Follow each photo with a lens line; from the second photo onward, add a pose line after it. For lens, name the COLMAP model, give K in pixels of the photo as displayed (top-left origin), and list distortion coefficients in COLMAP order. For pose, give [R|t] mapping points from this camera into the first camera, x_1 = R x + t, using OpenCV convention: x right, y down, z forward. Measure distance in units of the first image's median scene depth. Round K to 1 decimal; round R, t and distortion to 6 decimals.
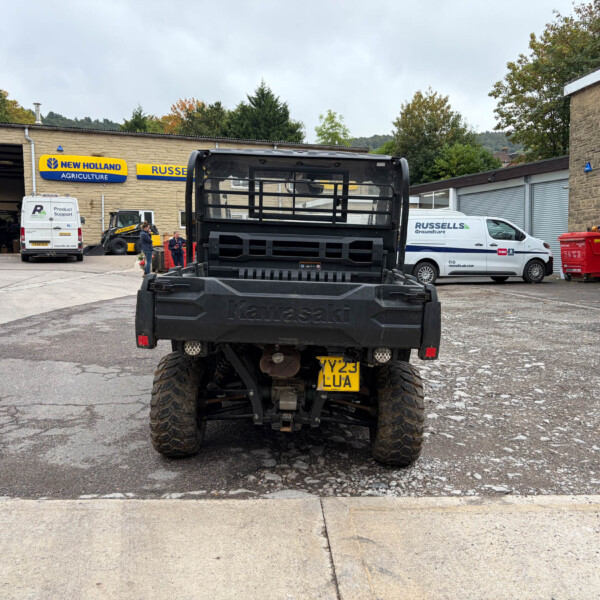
lens RADIAL K [[603.8, 0, 296.7], [0, 603.8, 294.7], [0, 0, 1]] dist [0.020102, 0.000000]
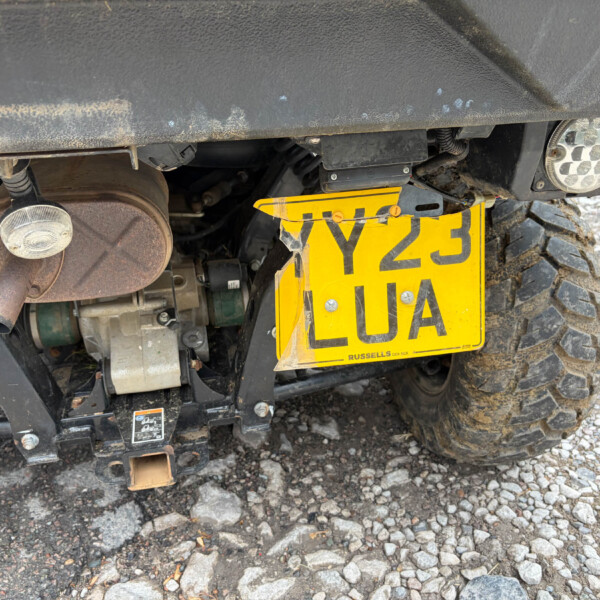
lens RADIAL K [[603.8, 0, 302.1], [0, 603.8, 301.5], [0, 0, 1]] dist [0.020102, 0.000000]
pose [[0.972622, -0.143254, 0.182990, 0.006784], [0.067489, 0.927592, 0.367449, 0.051615], [-0.222378, -0.345039, 0.911864, 0.648414]]
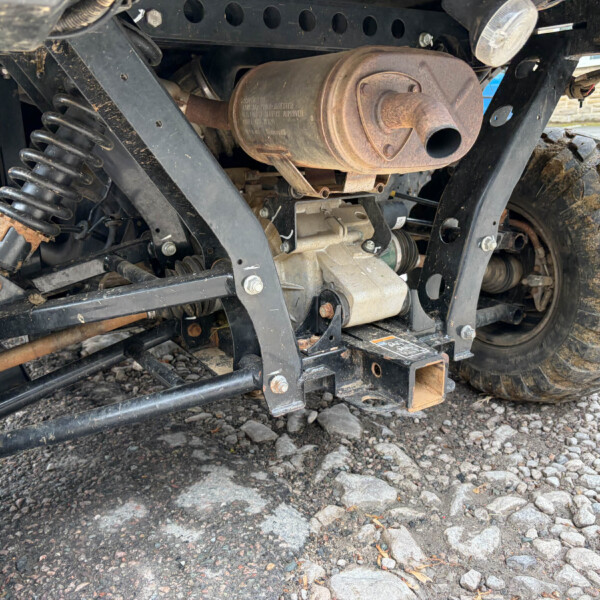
lens RADIAL K [[603.8, 0, 301.5], [0, 603.8, 293.7], [0, 0, 1]] dist [0.020102, 0.000000]
pose [[0.820143, -0.197956, 0.536823, -0.146569], [0.100764, 0.973549, 0.205057, 0.107858], [-0.563215, -0.114083, 0.818397, 0.699598]]
